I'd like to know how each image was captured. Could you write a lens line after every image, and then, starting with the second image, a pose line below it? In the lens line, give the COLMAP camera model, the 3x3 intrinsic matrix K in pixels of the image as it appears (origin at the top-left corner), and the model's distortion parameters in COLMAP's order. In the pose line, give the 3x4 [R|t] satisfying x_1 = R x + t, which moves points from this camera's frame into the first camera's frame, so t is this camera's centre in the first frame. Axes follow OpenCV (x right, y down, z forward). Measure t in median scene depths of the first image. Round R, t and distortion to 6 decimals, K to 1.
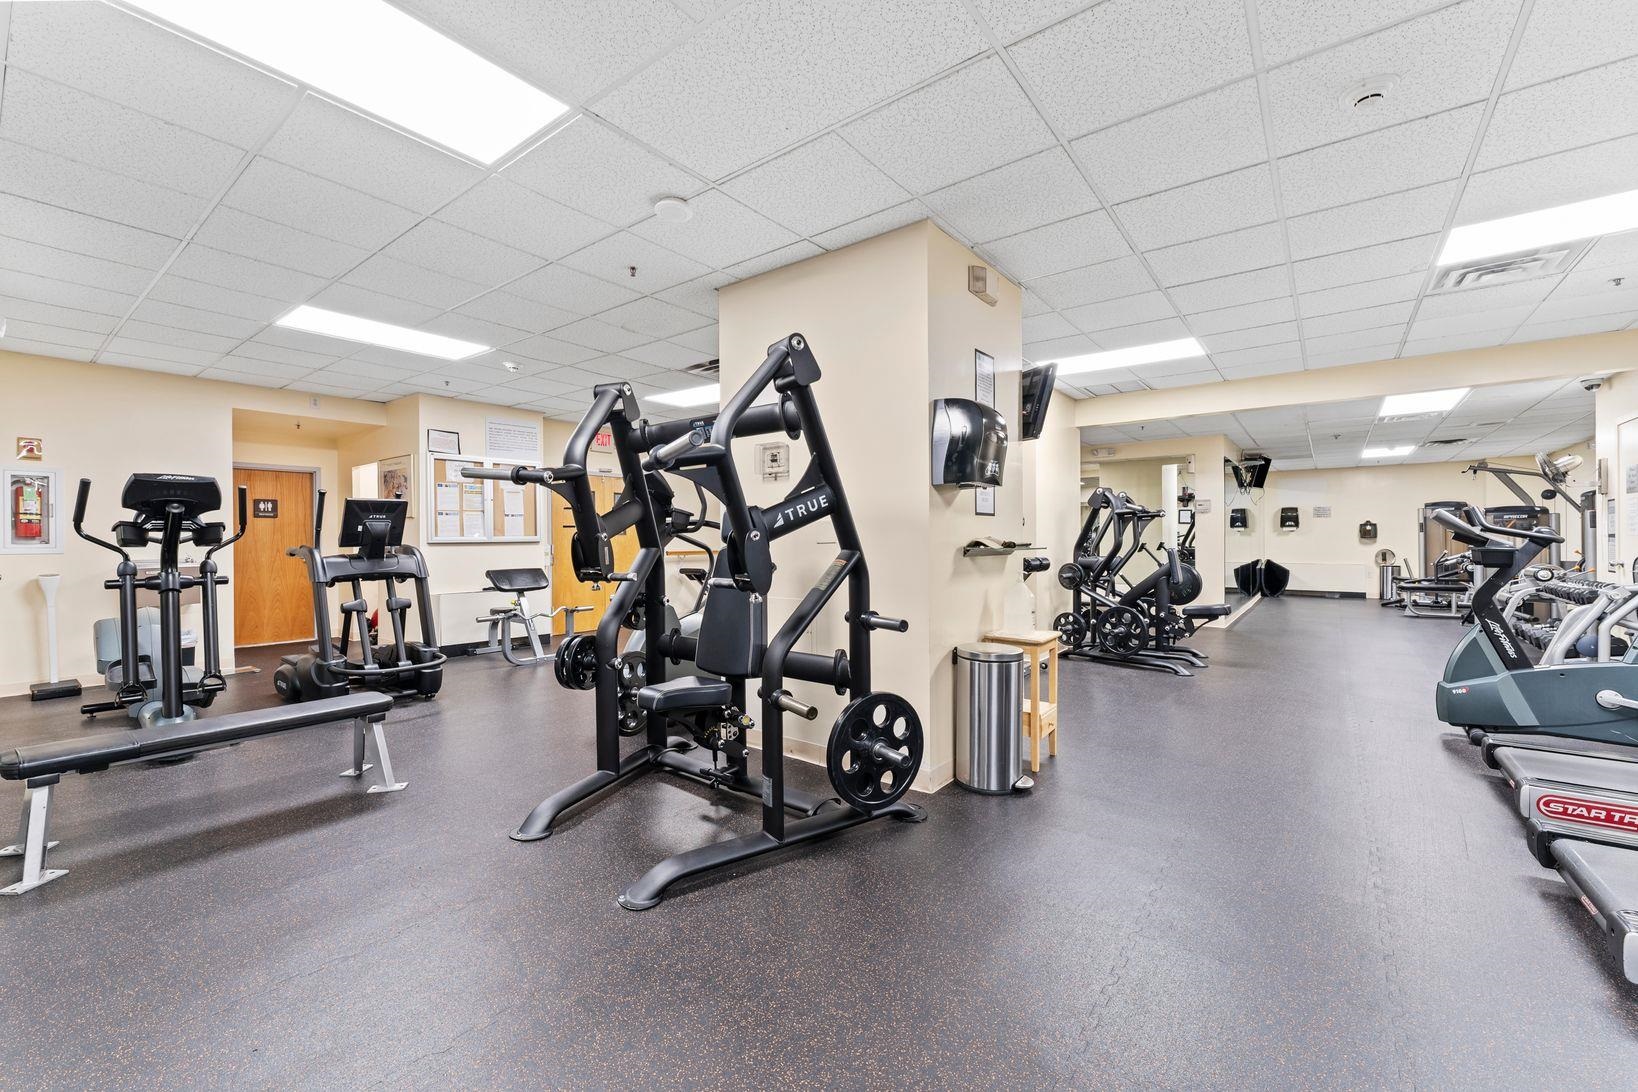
lens RADIAL K [[665.7, 0, 816.0], [0, 665.7, 543.6], [0, 0, 1]] dist [0.000190, -0.000809]
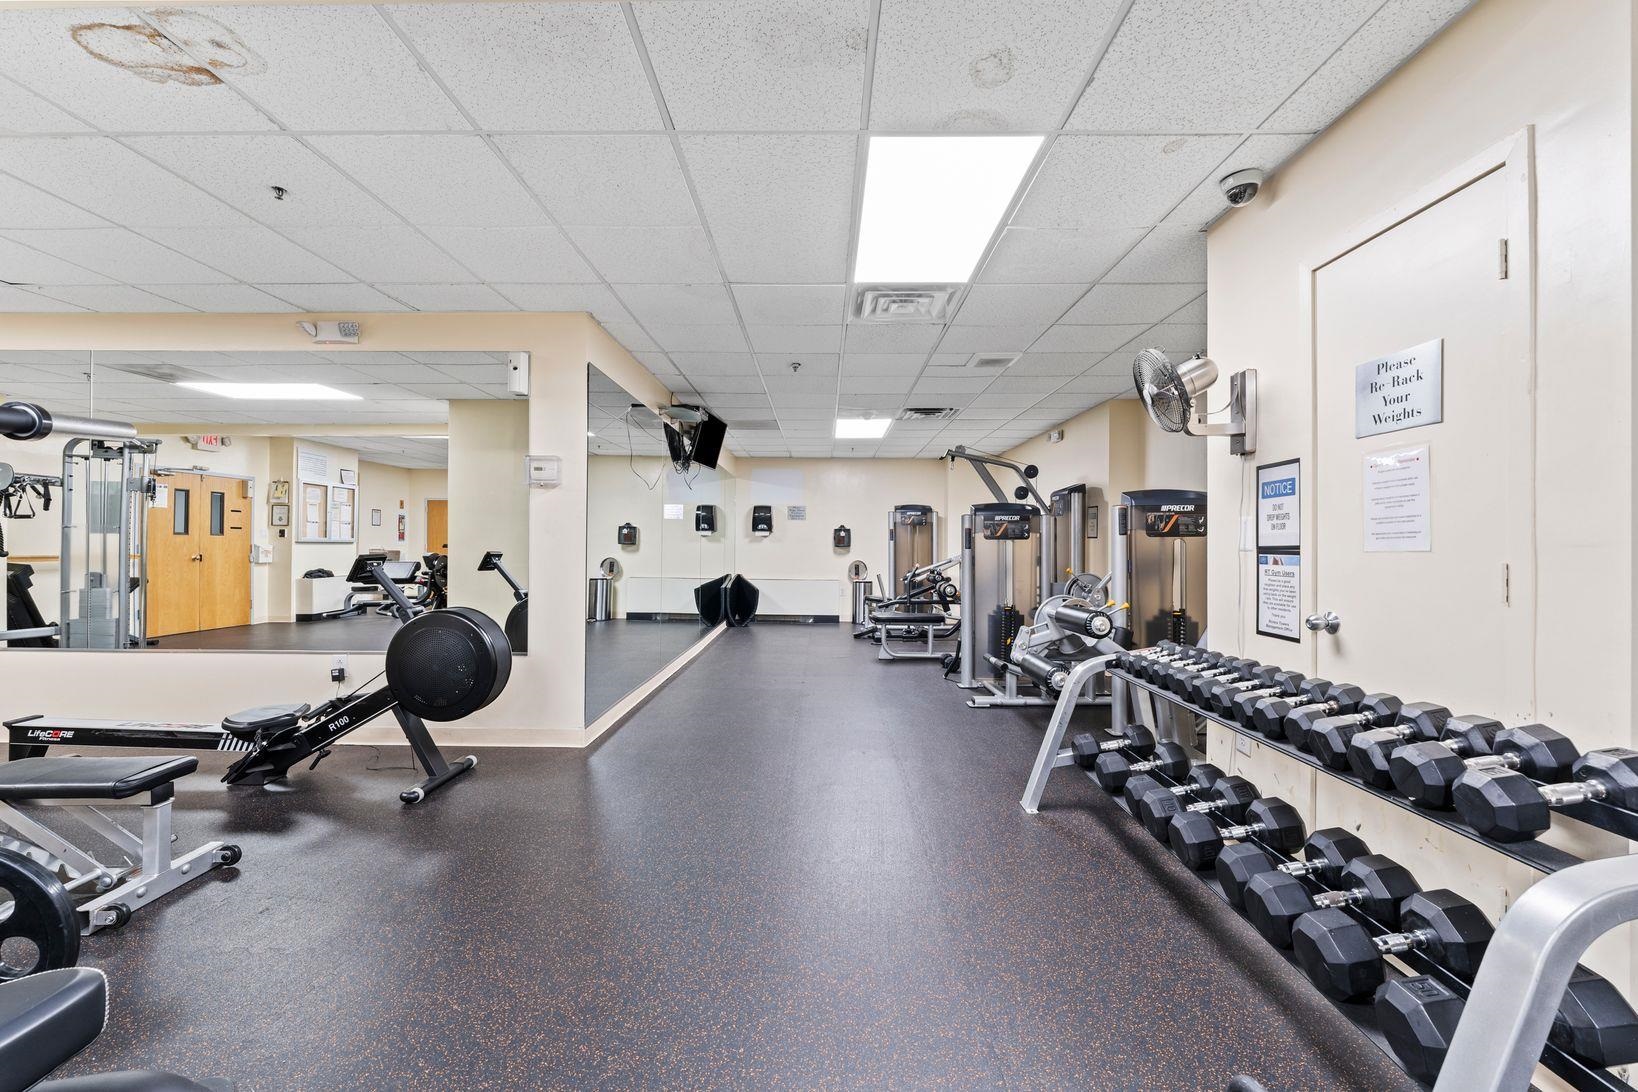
lens RADIAL K [[665.7, 0, 820.4], [0, 665.7, 542.0], [0, 0, 1]] dist [0.000190, -0.000809]
pose [[0.794234, 0.013714, 0.607458, 0.151236], [-0.006947, 0.999885, -0.013491, -0.001521], [-0.607573, 0.006495, 0.794237, 0.178140]]
